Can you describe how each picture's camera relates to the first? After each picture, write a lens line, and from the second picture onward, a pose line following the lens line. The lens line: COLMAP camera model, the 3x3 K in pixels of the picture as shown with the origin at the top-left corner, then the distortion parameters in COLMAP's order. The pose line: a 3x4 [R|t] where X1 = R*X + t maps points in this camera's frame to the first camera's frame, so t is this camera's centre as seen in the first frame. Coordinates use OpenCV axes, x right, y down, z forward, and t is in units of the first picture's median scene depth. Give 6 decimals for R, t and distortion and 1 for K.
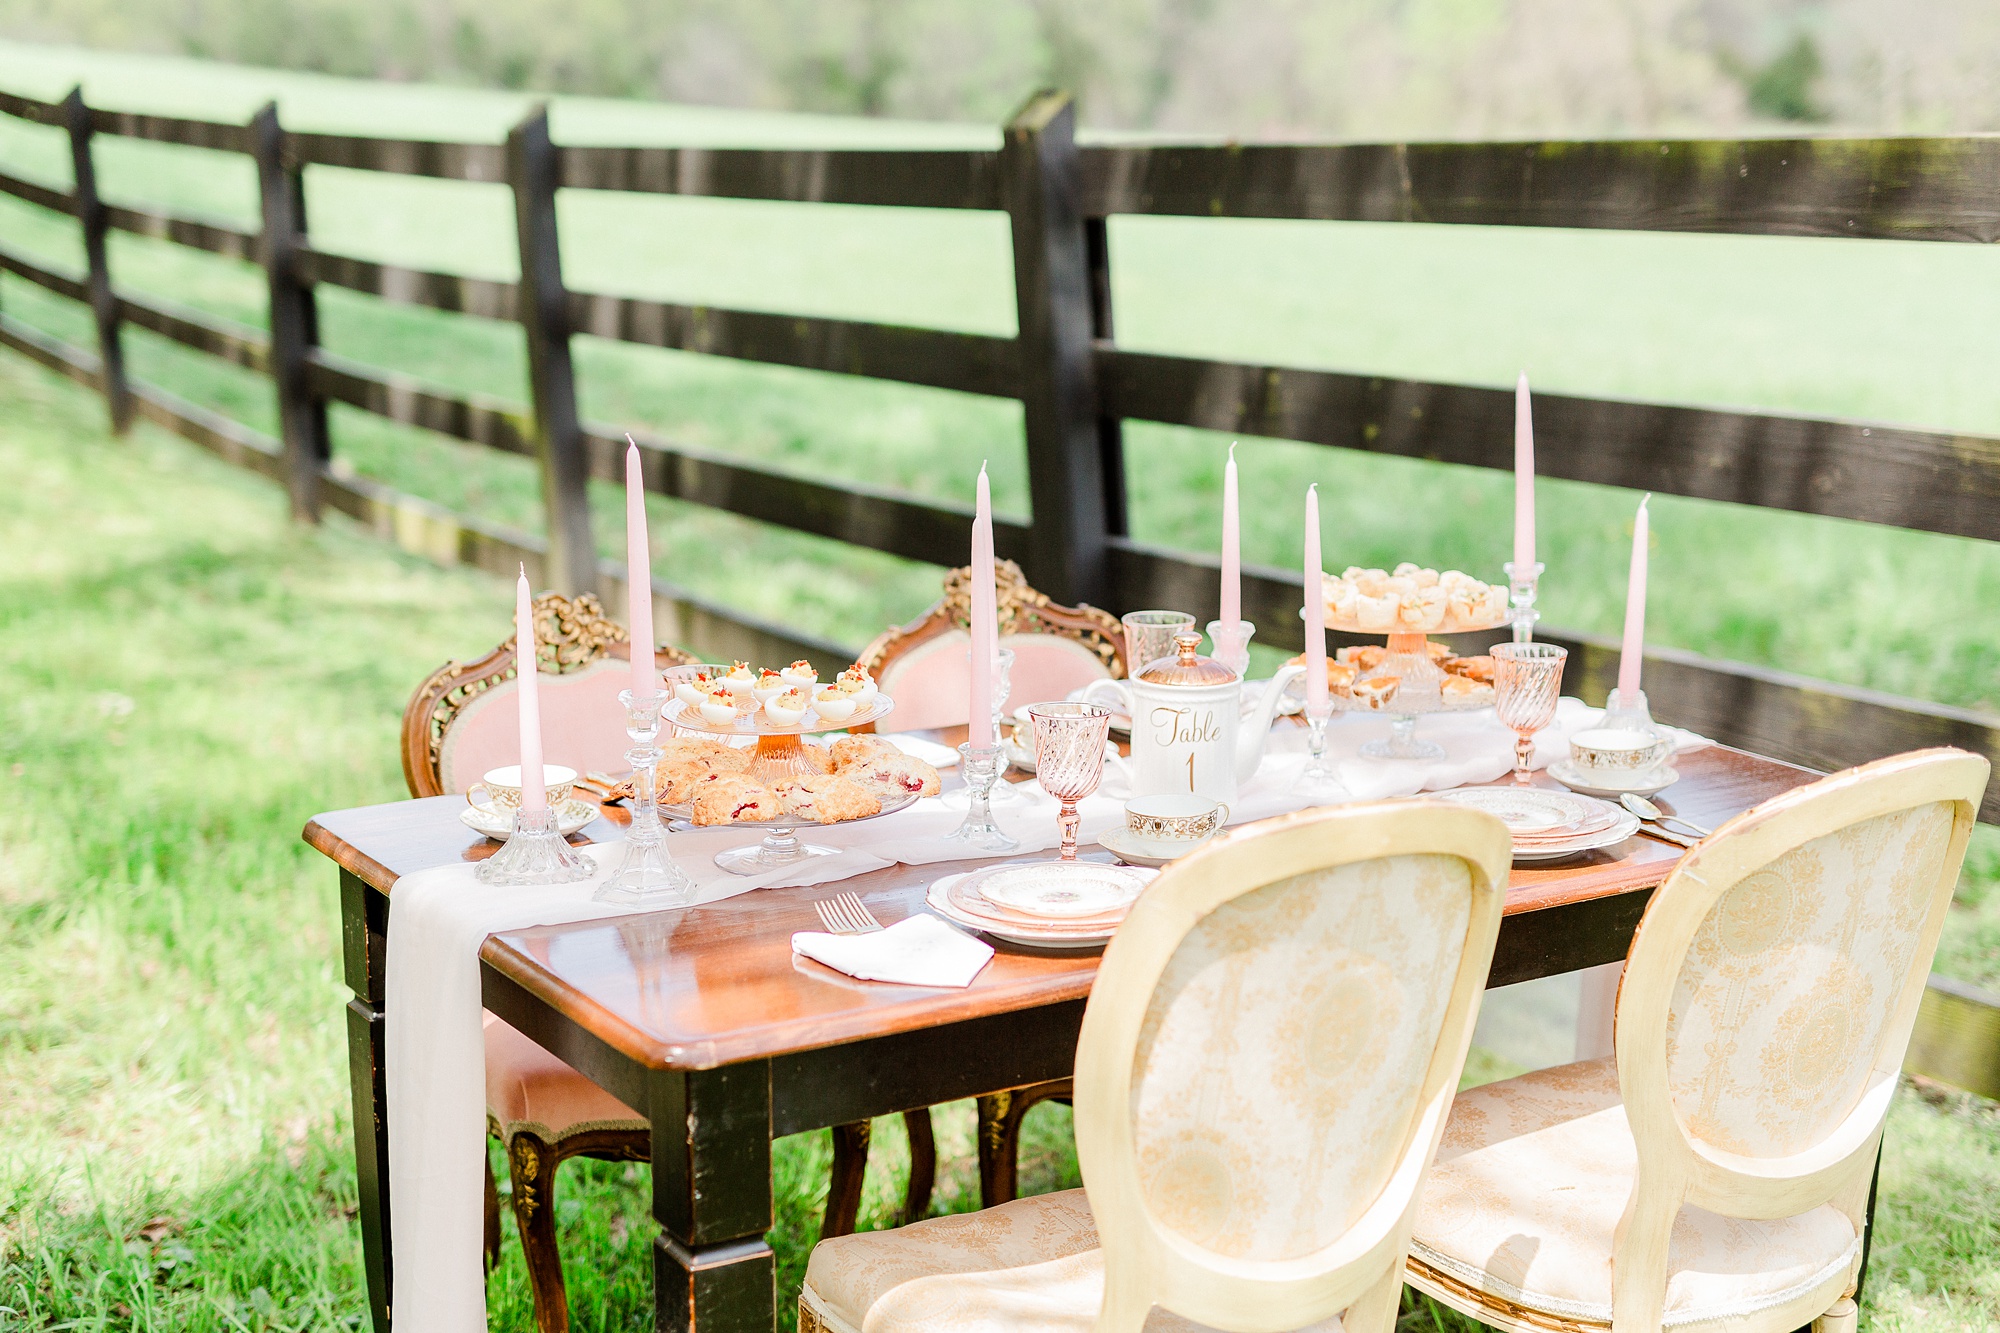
lens RADIAL K [[2904.4, 0, 999.8], [0, 2904.4, 667.2], [0, 0, 1]] dist [-0.046787, 0.000000]
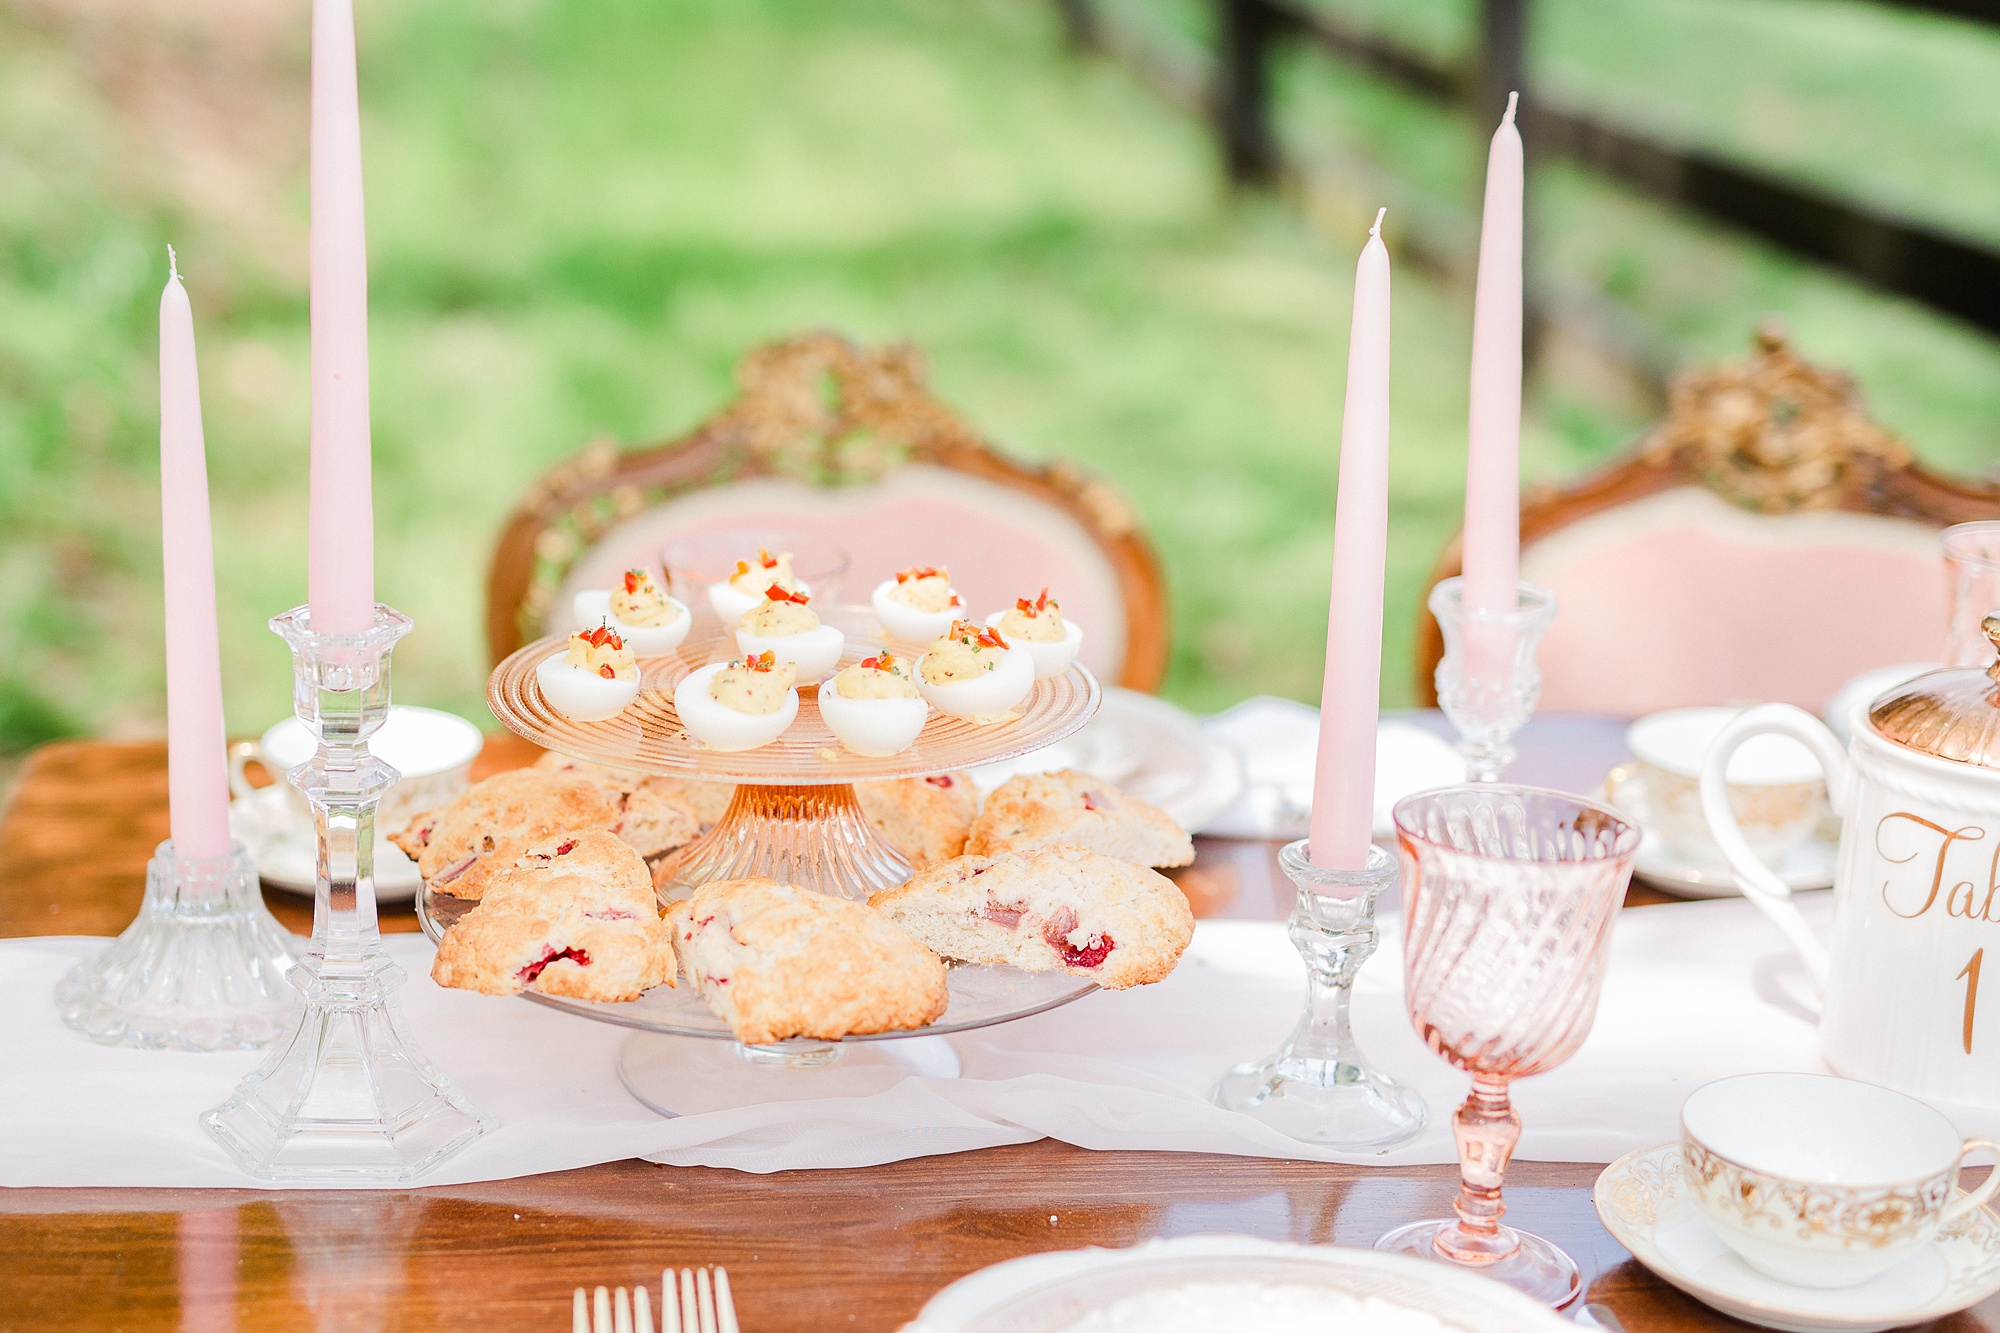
lens RADIAL K [[2904.4, 0, 999.9], [0, 2904.4, 665.8], [0, 0, 1]] dist [-0.046787, 0.000000]
pose [[0.888284, 0.144293, -0.436040, 0.115602], [-0.099471, 0.987275, 0.124067, -0.039229], [0.448393, -0.066834, 0.891334, 0.670307]]
